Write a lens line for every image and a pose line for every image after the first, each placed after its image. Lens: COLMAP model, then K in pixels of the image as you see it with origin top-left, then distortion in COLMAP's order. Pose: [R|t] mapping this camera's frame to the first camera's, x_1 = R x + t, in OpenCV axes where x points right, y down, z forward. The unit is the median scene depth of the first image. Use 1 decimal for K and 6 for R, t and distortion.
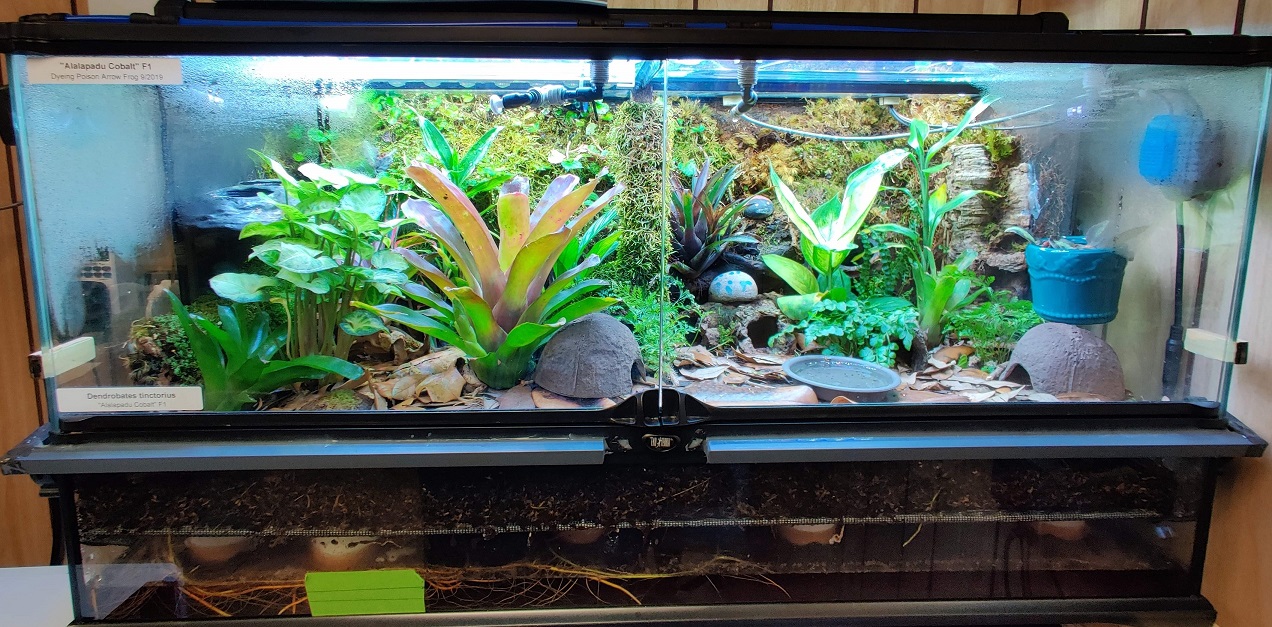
lens RADIAL K [[671.7, 0, 634.2], [0, 671.7, 252.0], [0, 0, 1]] dist [-0.001555, 0.011658]
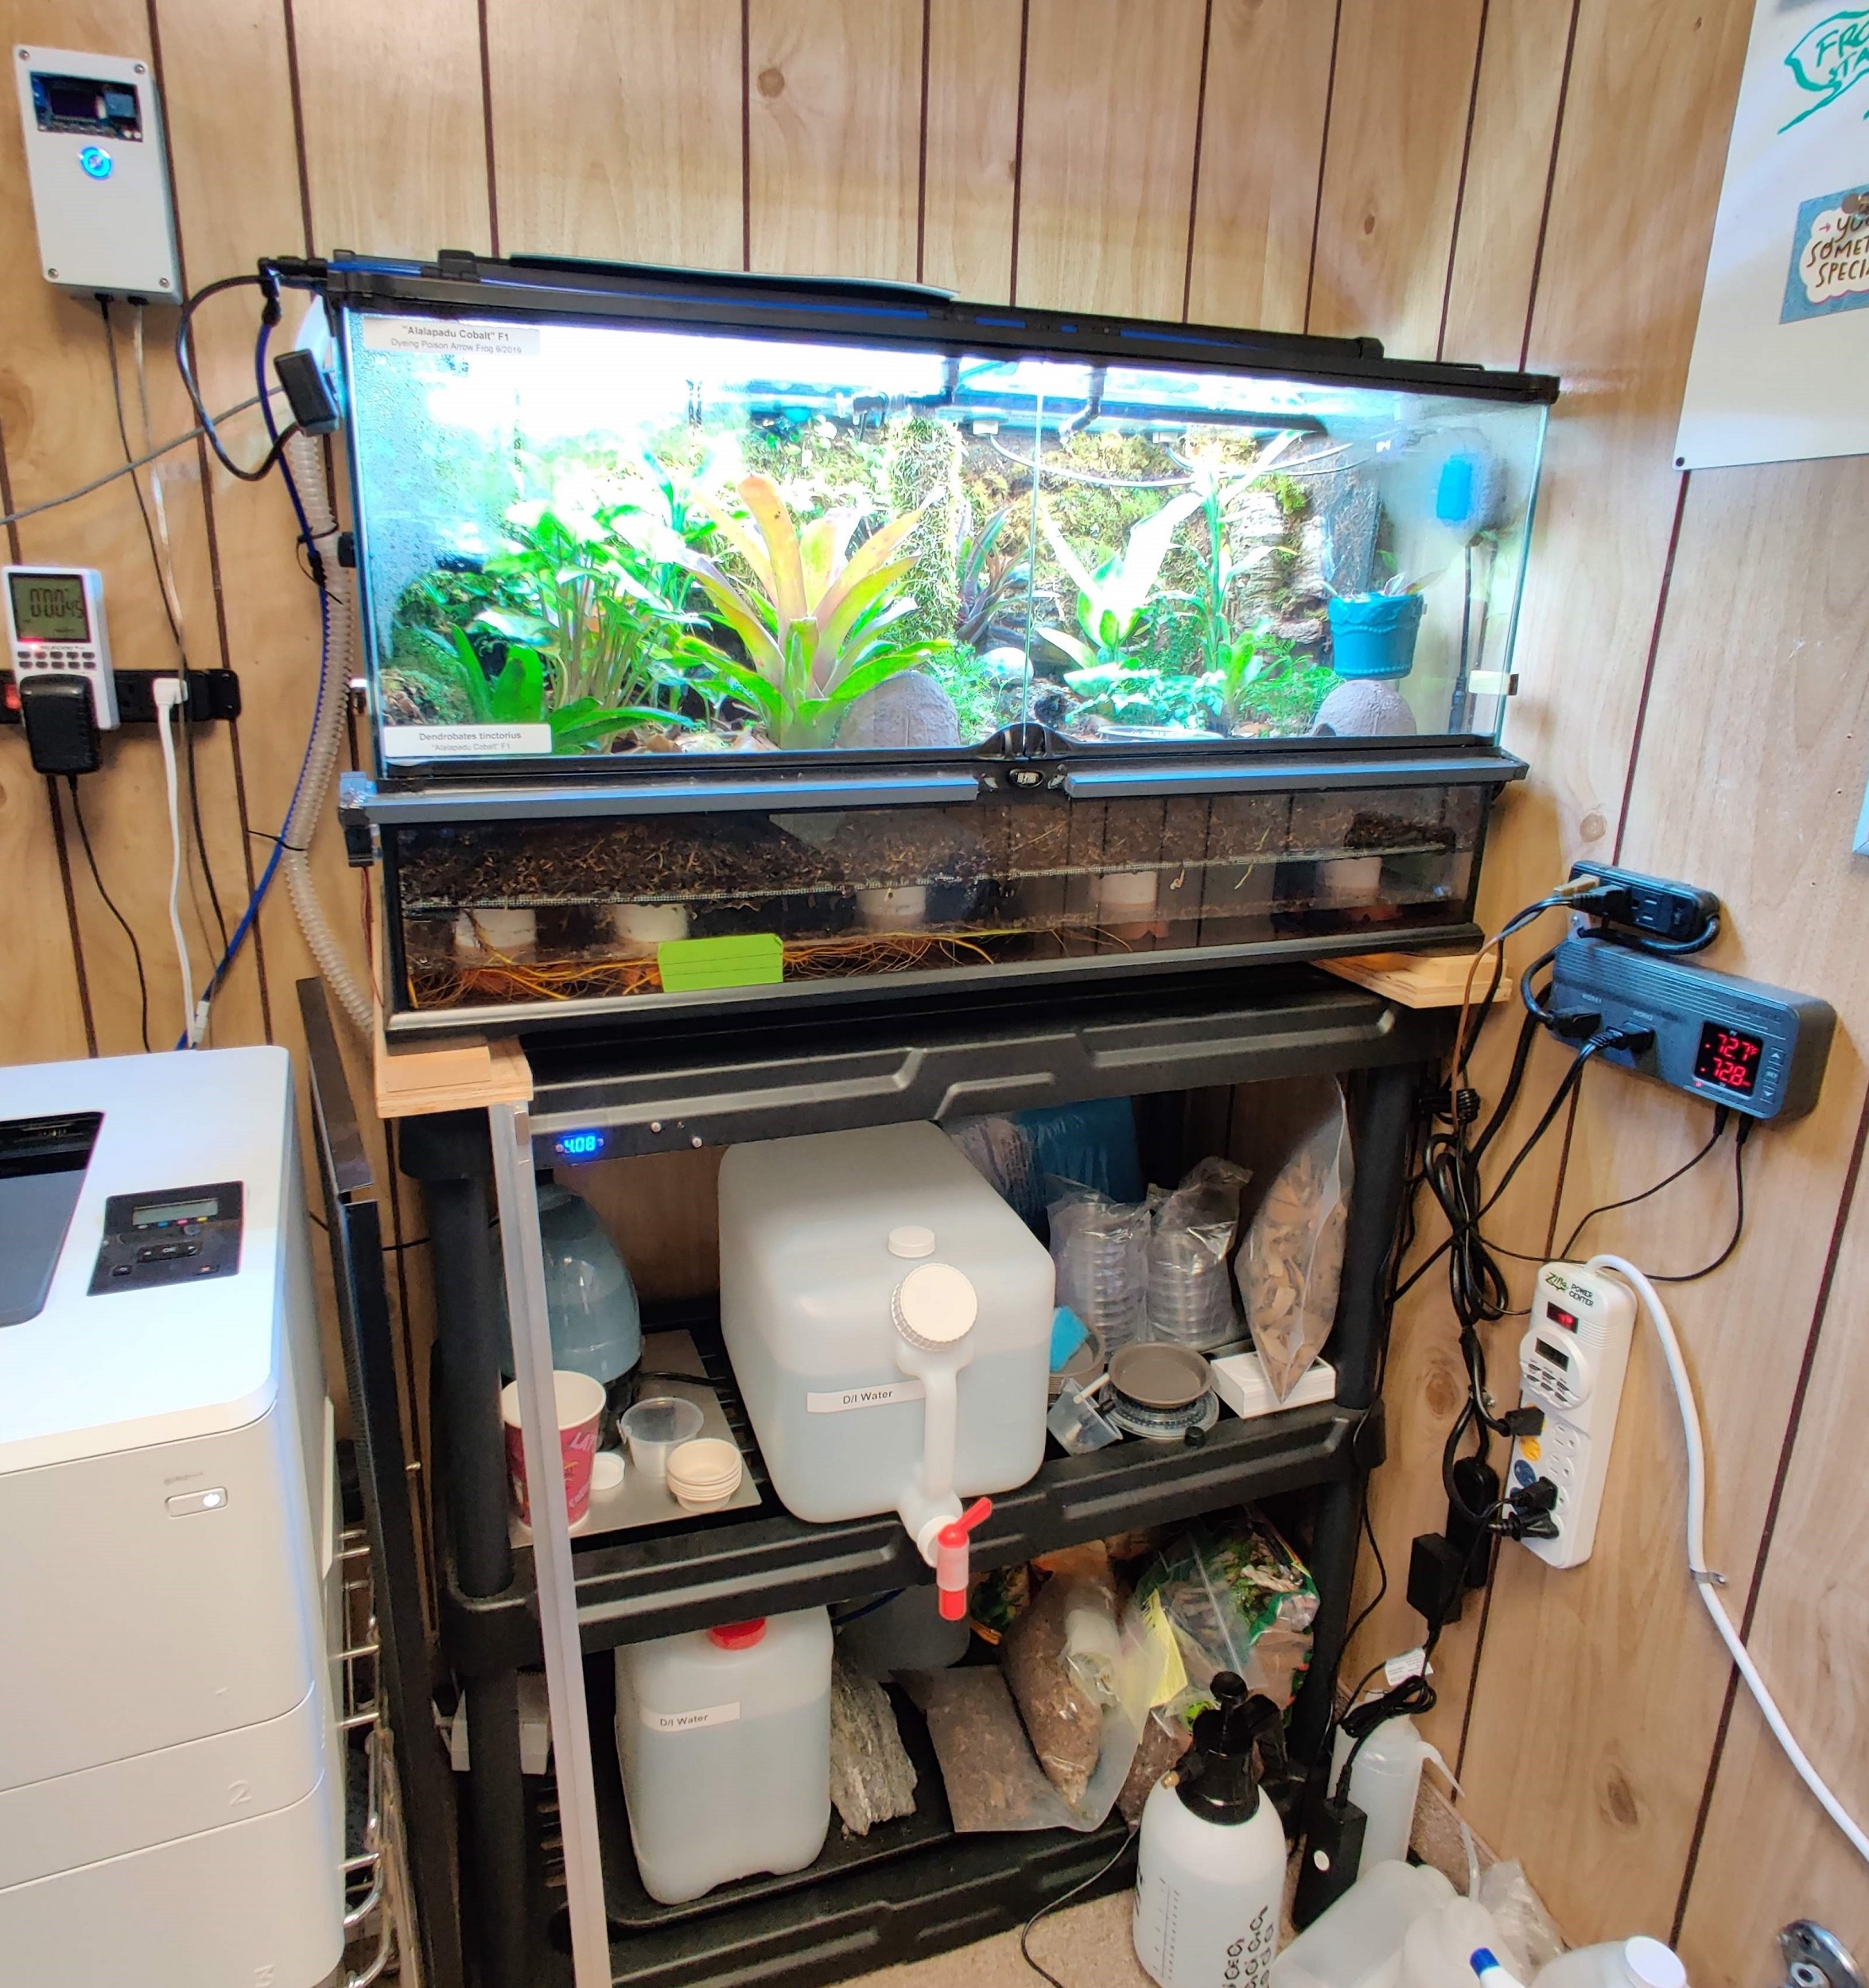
lens RADIAL K [[1359.2, 0, 888.8], [0, 1359.2, 989.1], [0, 0, 1]] dist [-0.001697, 0.007436]
pose [[0.952401, -0.075714, 0.295294, -0.555527], [0.033367, 0.988737, 0.145898, 0.214023], [-0.303015, -0.129100, 0.944201, -0.617074]]
